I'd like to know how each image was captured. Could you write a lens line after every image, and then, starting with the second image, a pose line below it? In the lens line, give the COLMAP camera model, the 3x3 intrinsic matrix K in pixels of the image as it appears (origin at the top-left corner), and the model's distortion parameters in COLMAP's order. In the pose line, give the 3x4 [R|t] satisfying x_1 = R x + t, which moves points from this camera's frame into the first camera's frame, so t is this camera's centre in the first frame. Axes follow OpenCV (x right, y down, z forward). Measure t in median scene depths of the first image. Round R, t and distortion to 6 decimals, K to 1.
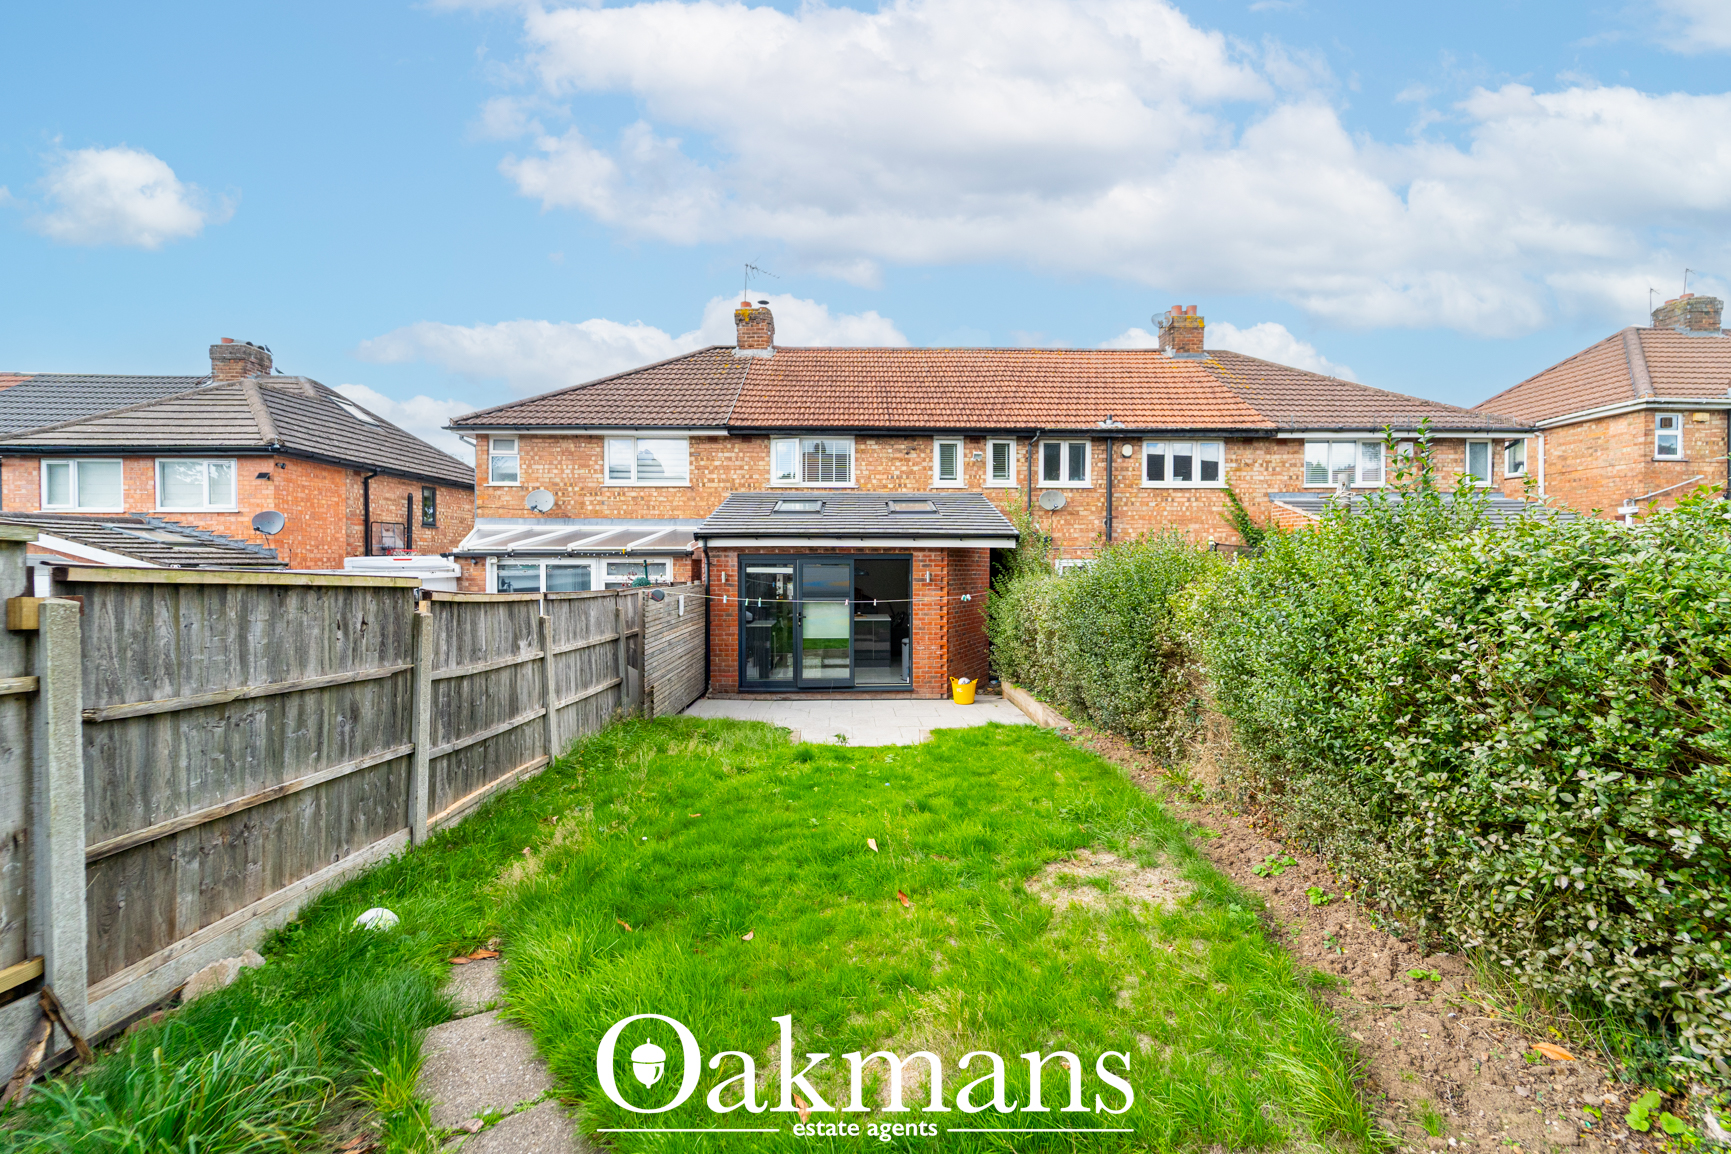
lens RADIAL K [[706.4, 0, 866.6], [0, 706.4, 574.0], [0, 0, 1]] dist [0.001001, -0.001598]
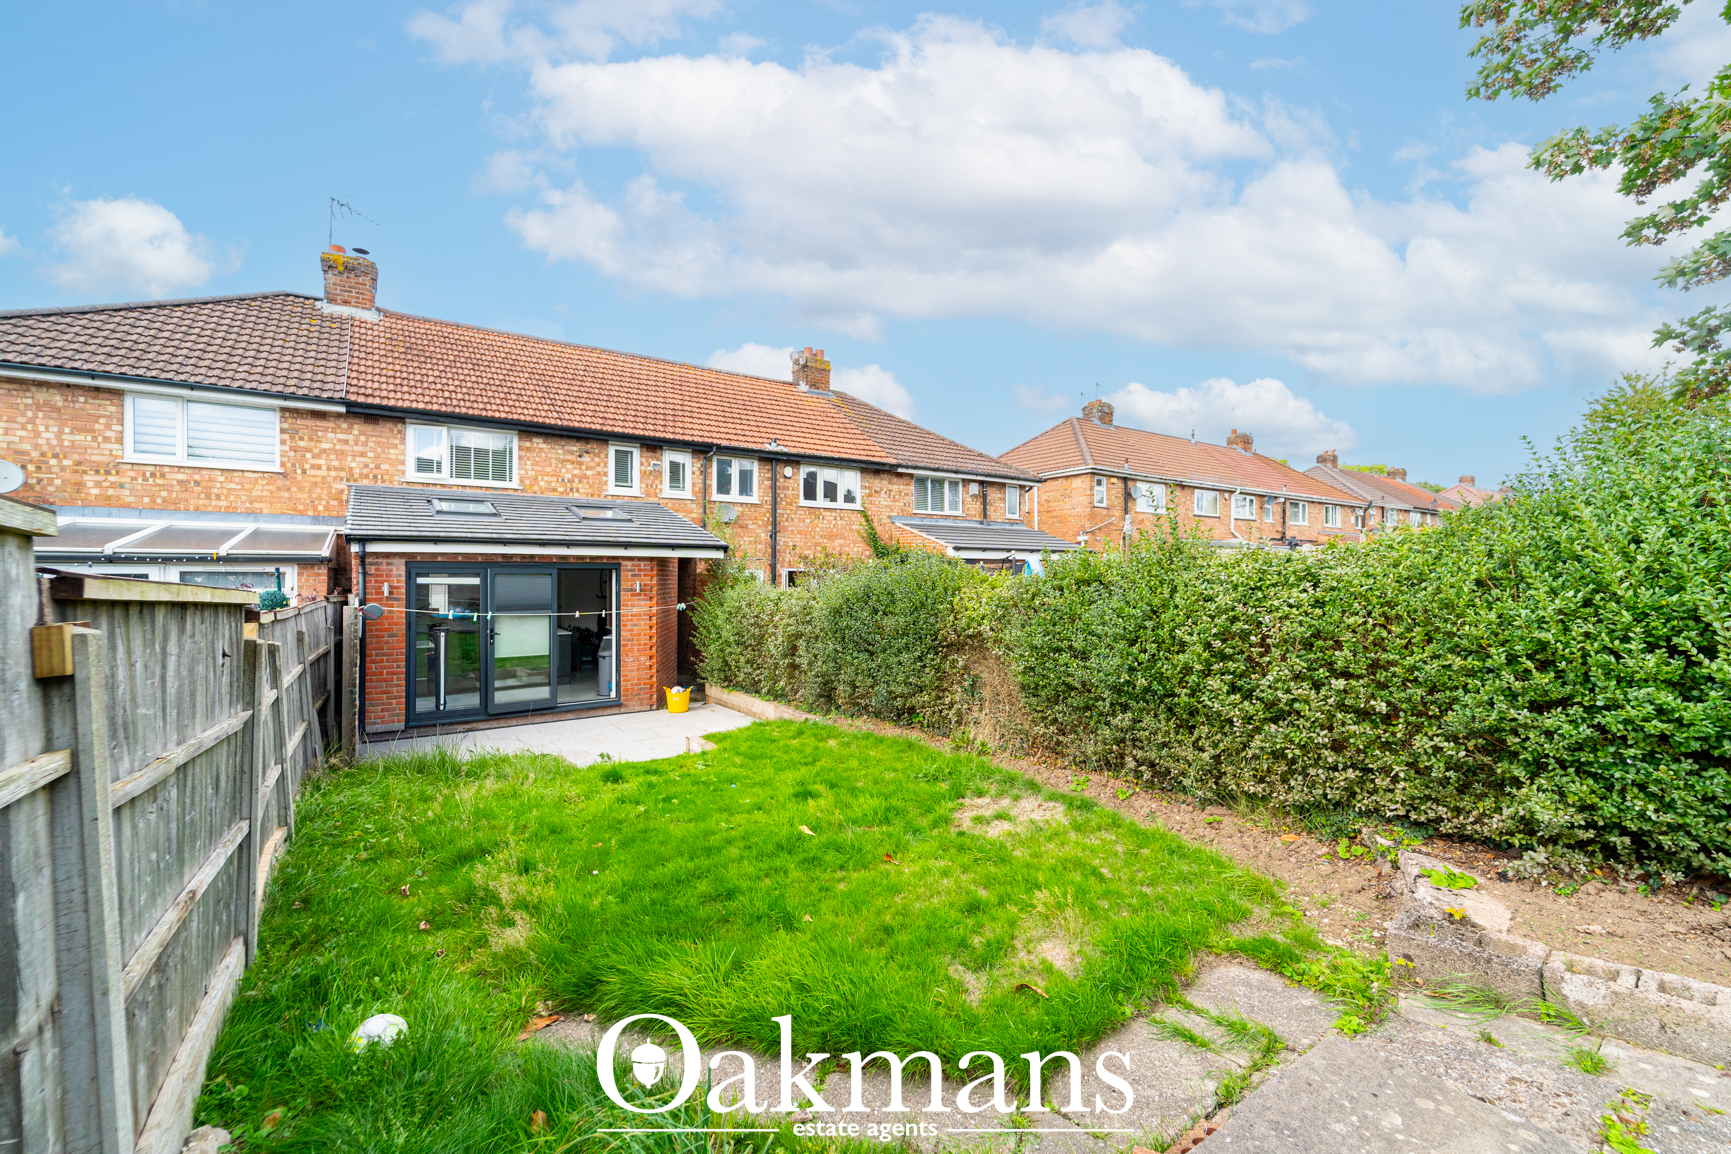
lens RADIAL K [[706.4, 0, 856.4], [0, 706.4, 579.6], [0, 0, 1]] dist [0.001001, -0.001598]
pose [[0.831505, -0.003510, 0.555506, -0.163222], [0.006797, 0.999969, -0.003855, 0.000046], [-0.555476, 0.006982, 0.831503, 0.014108]]
